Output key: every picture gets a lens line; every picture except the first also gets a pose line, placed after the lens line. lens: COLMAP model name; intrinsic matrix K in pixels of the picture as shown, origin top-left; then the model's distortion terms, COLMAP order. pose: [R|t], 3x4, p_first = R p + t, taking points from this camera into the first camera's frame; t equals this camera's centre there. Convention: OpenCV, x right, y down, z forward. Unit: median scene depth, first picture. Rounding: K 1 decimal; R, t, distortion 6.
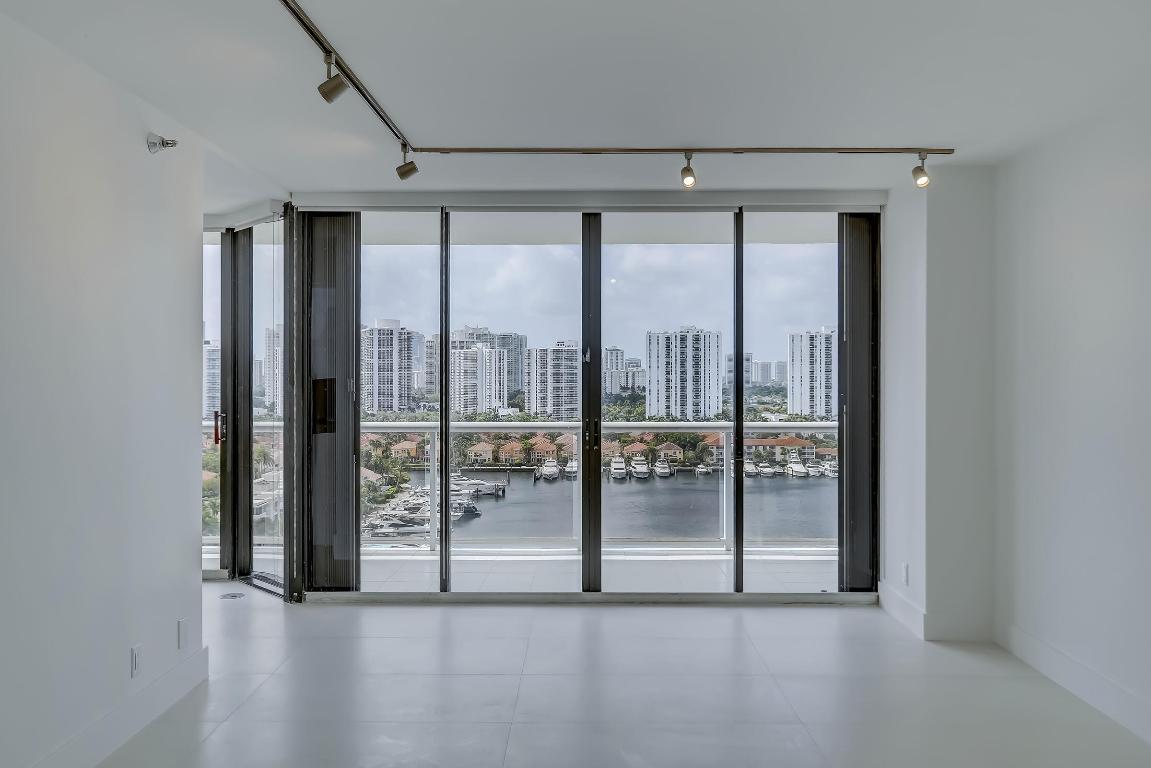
lens RADIAL K [[914.1, 0, 569.2], [0, 914.1, 376.9], [0, 0, 1]] dist [-0.002556, 0.000129]
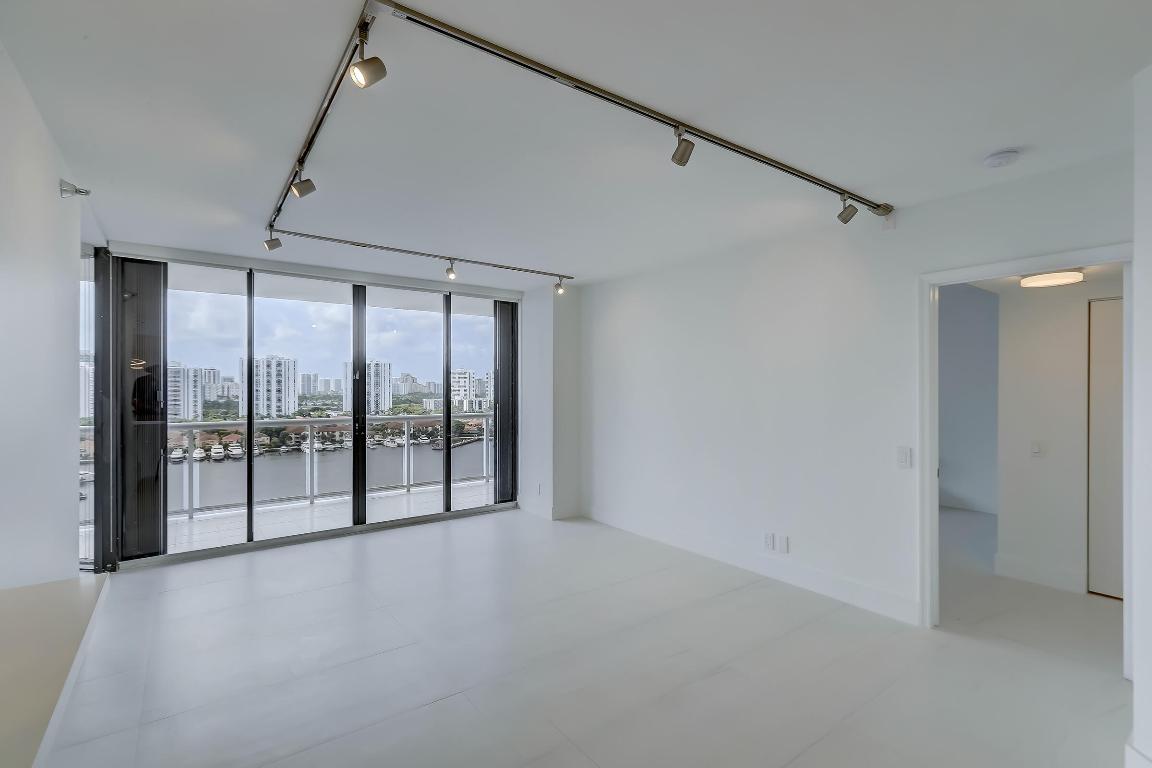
lens RADIAL K [[527.4, 0, 578.3], [0, 527.4, 387.5], [0, 0, 1]] dist [0.004188, 0.000518]
pose [[0.792238, -0.001510, 0.610210, -0.194078], [0.002468, 0.999997, -0.000729, -0.000703], [-0.610207, 0.002084, 0.792239, 0.037639]]
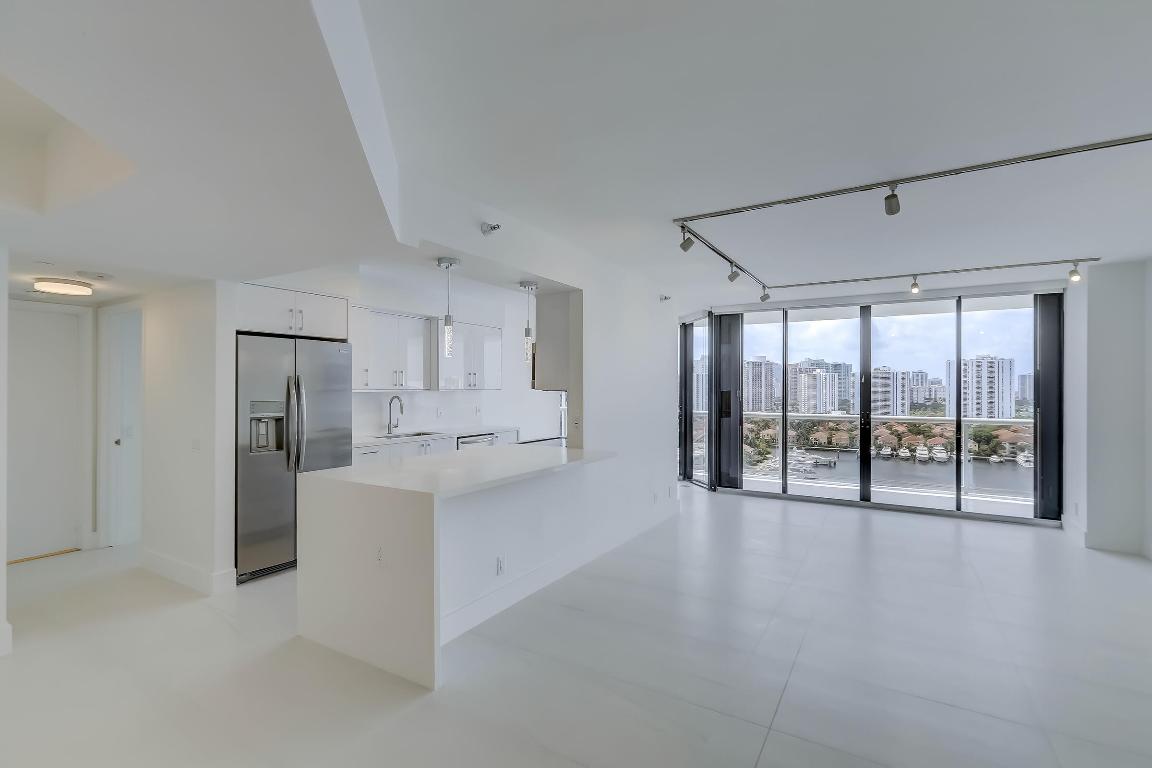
lens RADIAL K [[527.4, 0, 578.3], [0, 527.4, 387.5], [0, 0, 1]] dist [0.004188, 0.000518]
pose [[0.865333, 0.002558, -0.501191, 0.049196], [-0.005205, 0.999979, -0.003884, 0.001326], [0.501171, 0.005970, 0.865328, -0.227848]]
